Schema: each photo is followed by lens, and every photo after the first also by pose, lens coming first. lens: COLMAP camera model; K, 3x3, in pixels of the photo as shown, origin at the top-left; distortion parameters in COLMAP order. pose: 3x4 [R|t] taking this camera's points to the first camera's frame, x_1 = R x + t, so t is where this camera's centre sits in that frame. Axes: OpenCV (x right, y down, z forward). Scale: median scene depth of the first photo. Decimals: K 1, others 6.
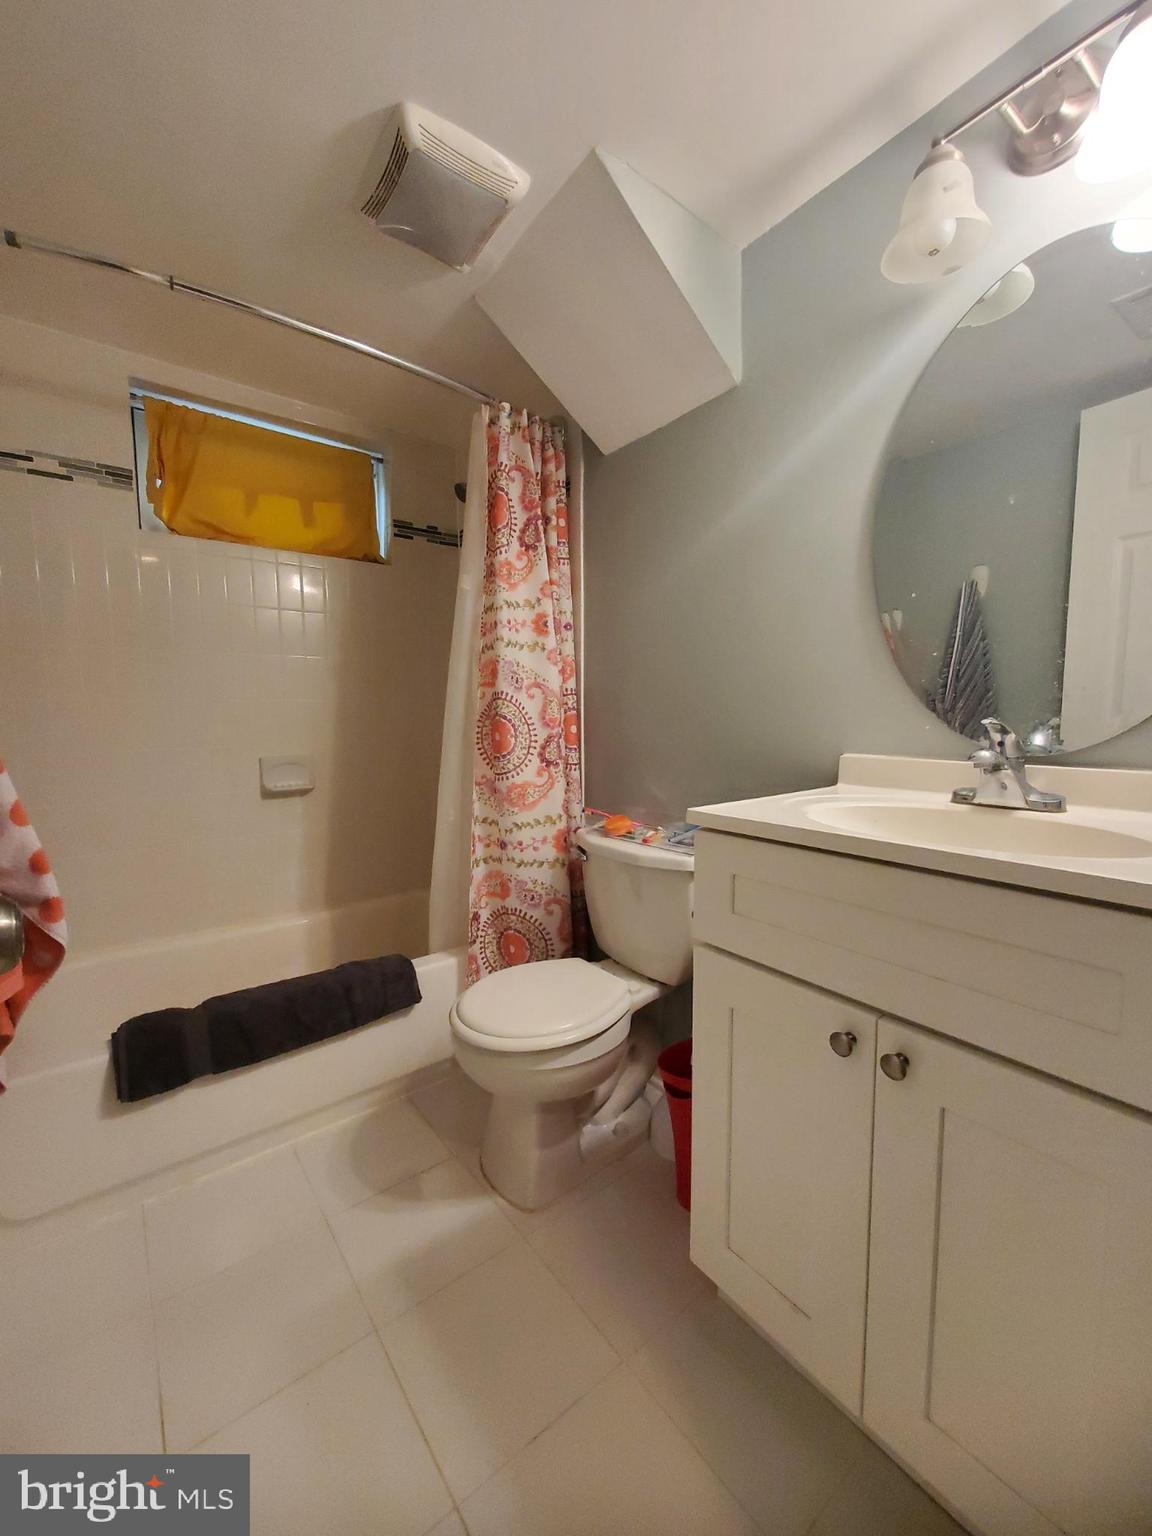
lens RADIAL K [[602.5, 0, 576.0], [0, 602.5, 768.0], [0, 0, 1]] dist [-0.002001, -0.000126]
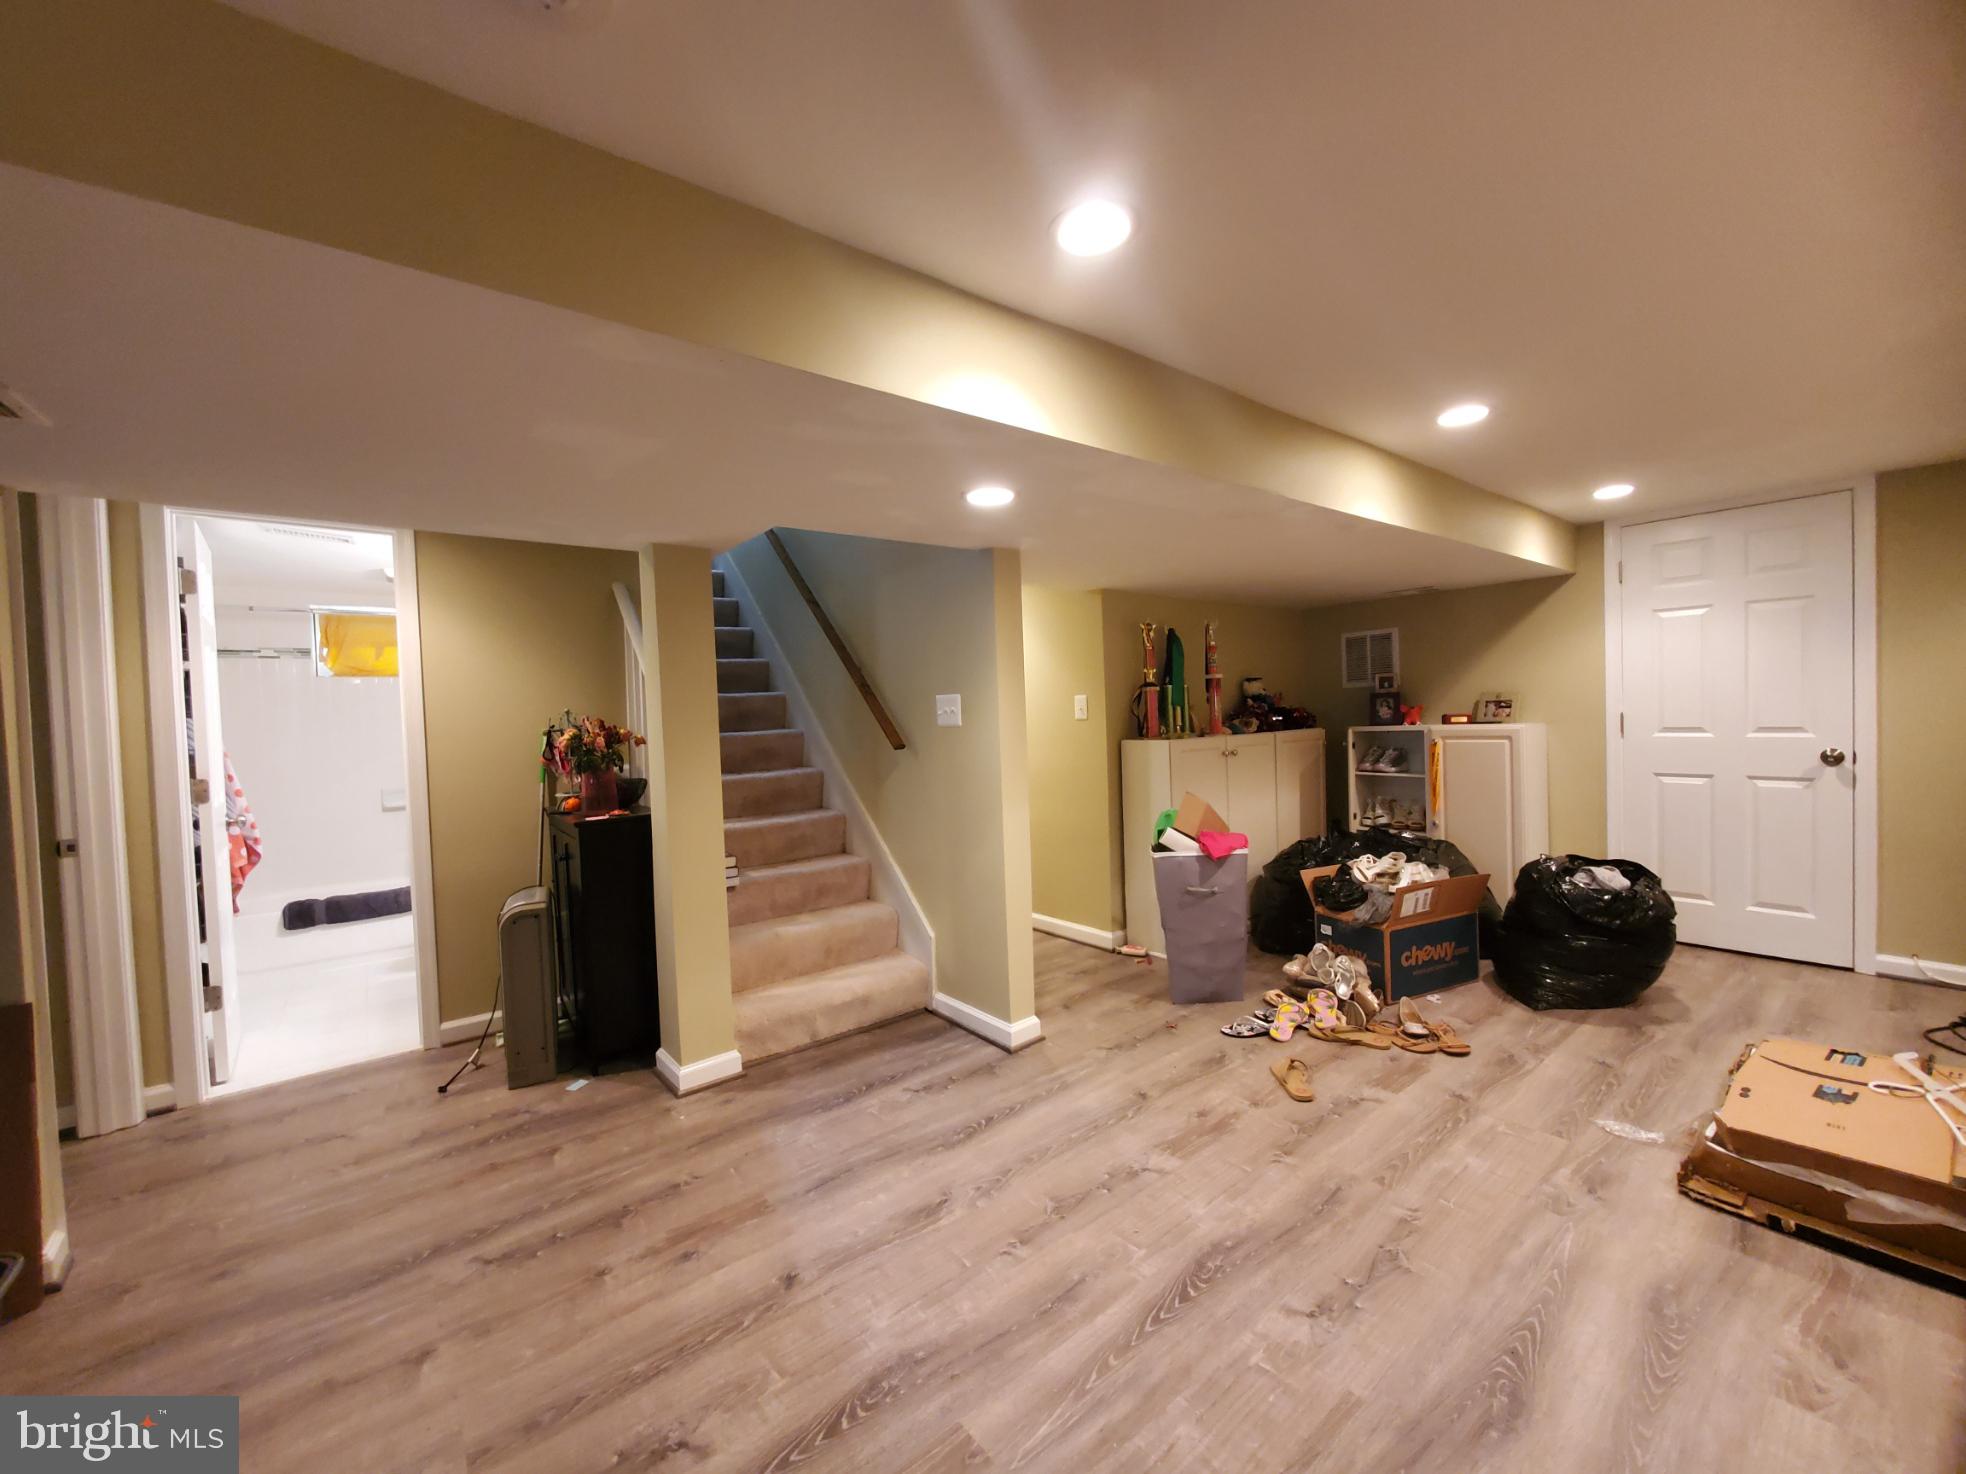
lens RADIAL K [[778.6, 0, 983.0], [0, 778.6, 737.0], [0, 0, 1]] dist [0.000391, 0.000042]
pose [[0.999423, -0.033826, -0.003230, 1.563997], [0.033592, 0.997864, -0.056024, 0.019792], [0.005118, 0.055883, 0.998424, -1.629949]]
